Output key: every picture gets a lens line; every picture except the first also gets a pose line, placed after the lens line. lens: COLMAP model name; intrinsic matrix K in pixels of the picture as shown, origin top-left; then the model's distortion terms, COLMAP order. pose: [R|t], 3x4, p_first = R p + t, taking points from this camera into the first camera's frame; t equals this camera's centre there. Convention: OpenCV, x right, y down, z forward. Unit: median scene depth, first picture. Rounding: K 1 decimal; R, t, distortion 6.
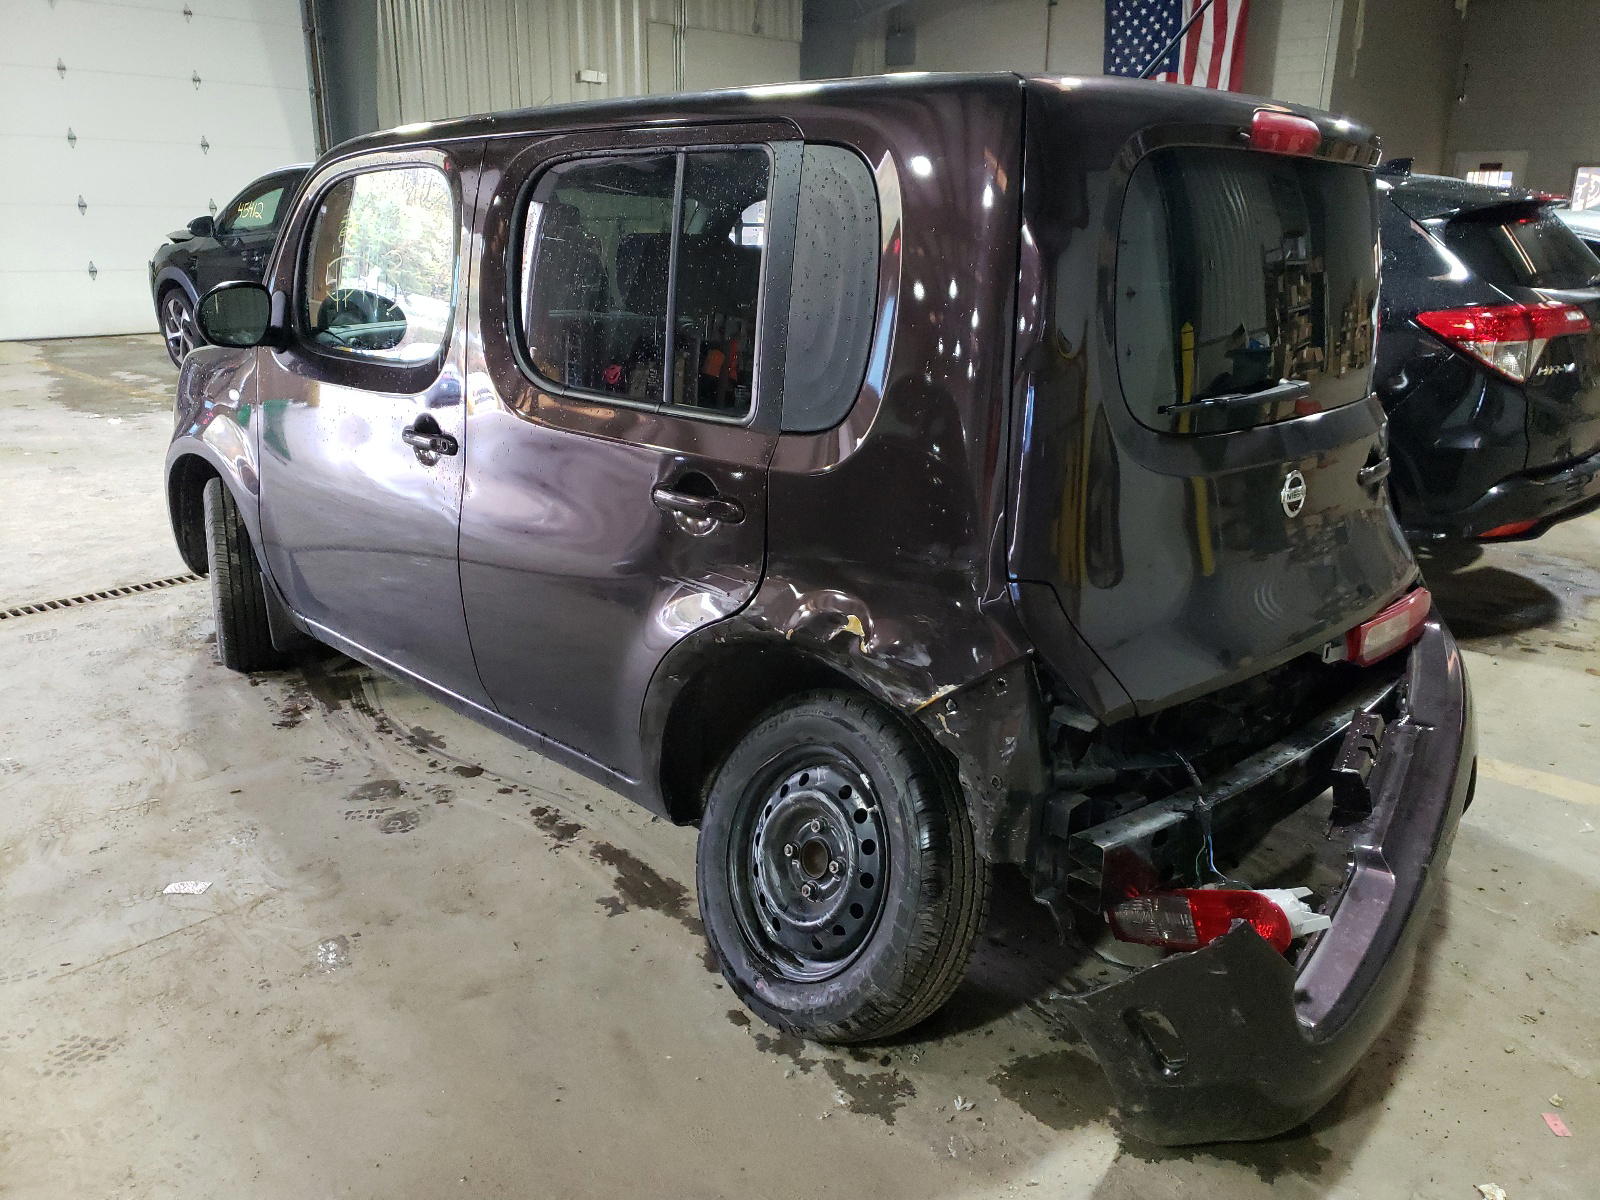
lens RADIAL K [[1224.4, 0, 809.6], [0, 1224.4, 591.5], [0, 0, 1]] dist [0.031835, 0.001603]
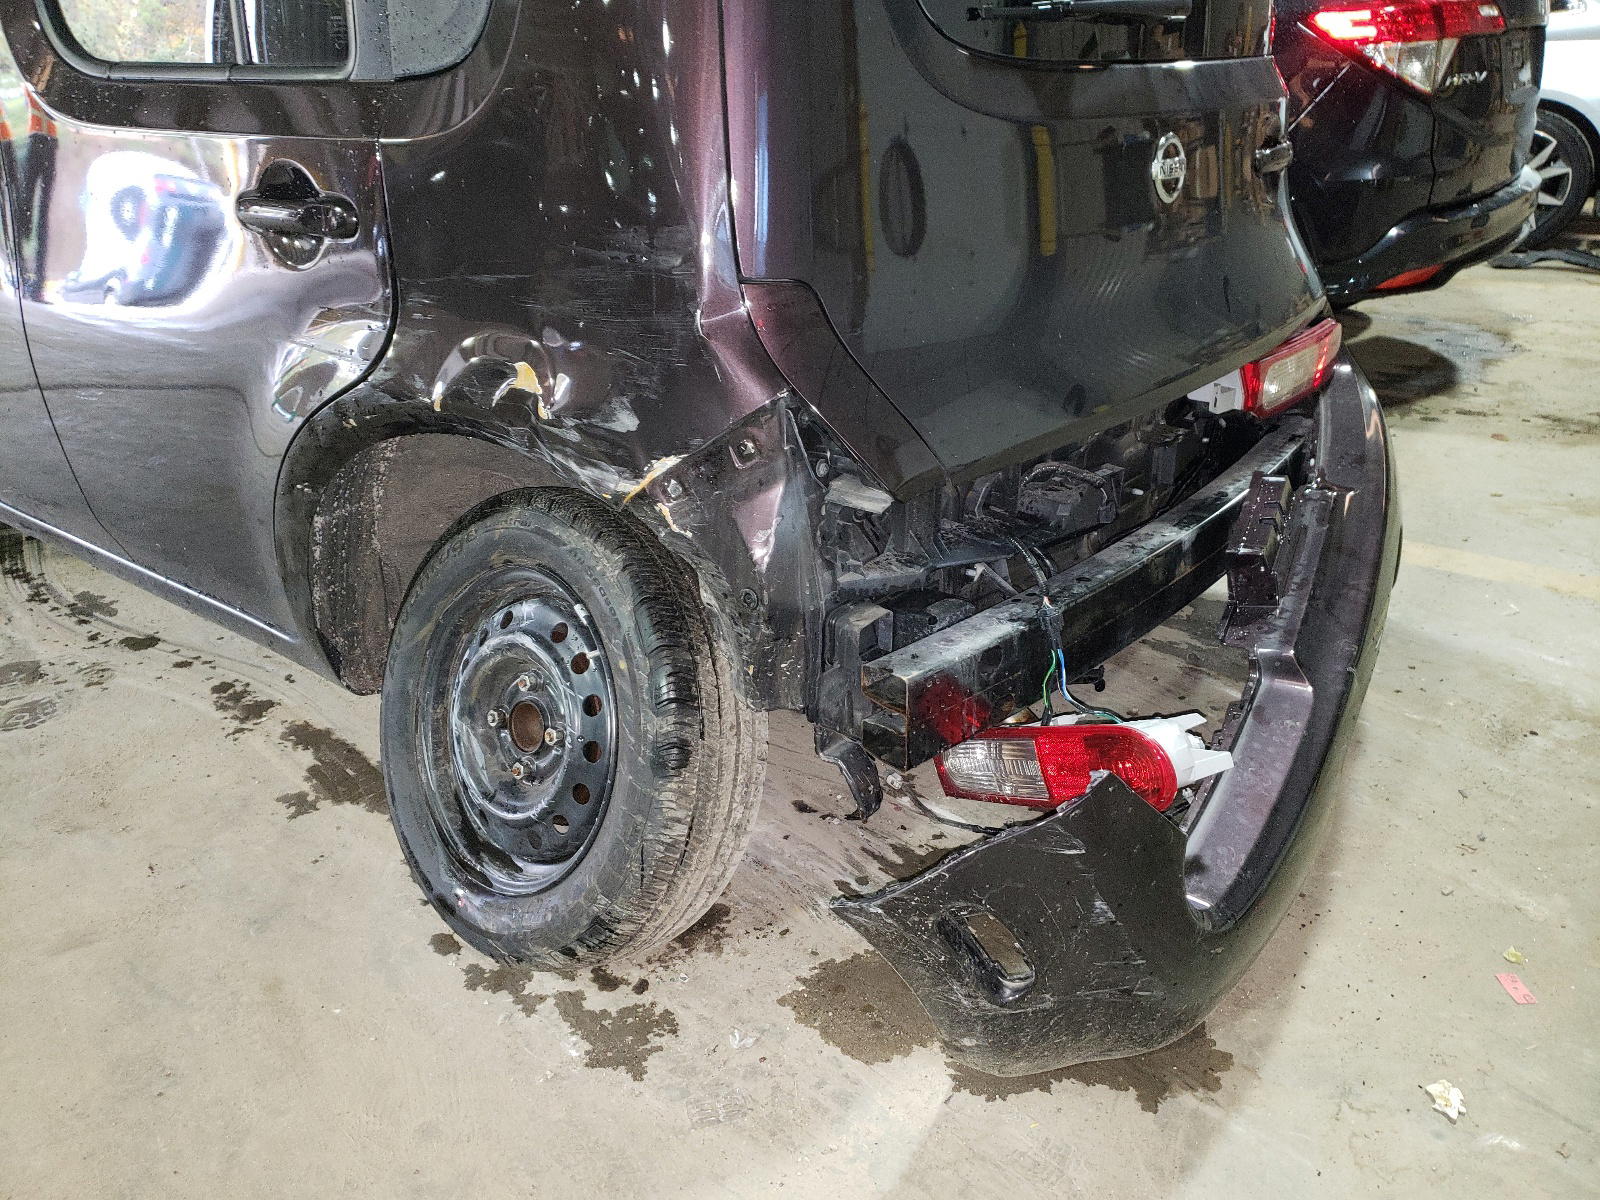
lens RADIAL K [[1196.9, 0, 792.2], [0, 1196.9, 604.5], [0, 0, 1]] dist [0.036723, -0.004720]
pose [[0.995174, -0.070472, 0.068284, 0.116407], [0.060858, 0.989126, 0.133887, 0.064503], [-0.076976, -0.129085, 0.988641, 0.309478]]
